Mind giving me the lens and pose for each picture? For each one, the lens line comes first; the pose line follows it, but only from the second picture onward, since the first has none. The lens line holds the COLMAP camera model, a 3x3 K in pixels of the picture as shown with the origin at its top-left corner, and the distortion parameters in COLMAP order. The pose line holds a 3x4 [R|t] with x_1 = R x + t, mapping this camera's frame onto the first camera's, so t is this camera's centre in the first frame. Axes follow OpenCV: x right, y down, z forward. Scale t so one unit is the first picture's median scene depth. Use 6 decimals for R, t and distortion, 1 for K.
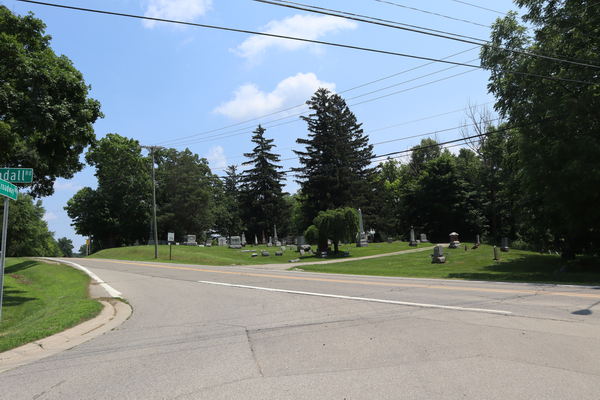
lens RADIAL K [[404.8, 0, 296.1], [0, 404.8, 198.9], [0, 0, 1]] dist [-0.061531, 0.002984]
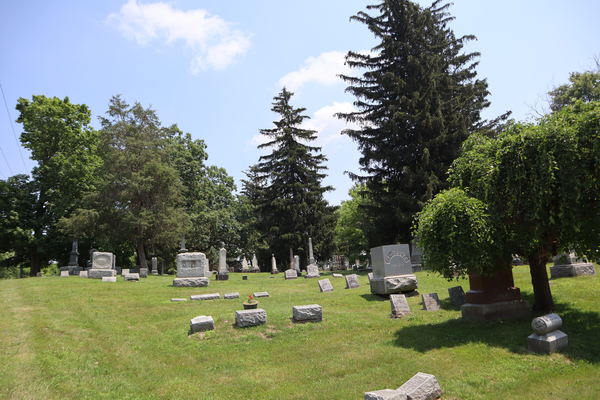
lens RADIAL K [[404.8, 0, 296.1], [0, 404.8, 198.9], [0, 0, 1]] dist [-0.061531, 0.002984]
pose [[0.994539, -0.031324, -0.099552, -0.011284], [0.025121, 0.997699, -0.062967, 0.040434], [0.101295, 0.060122, 0.993038, 0.374959]]
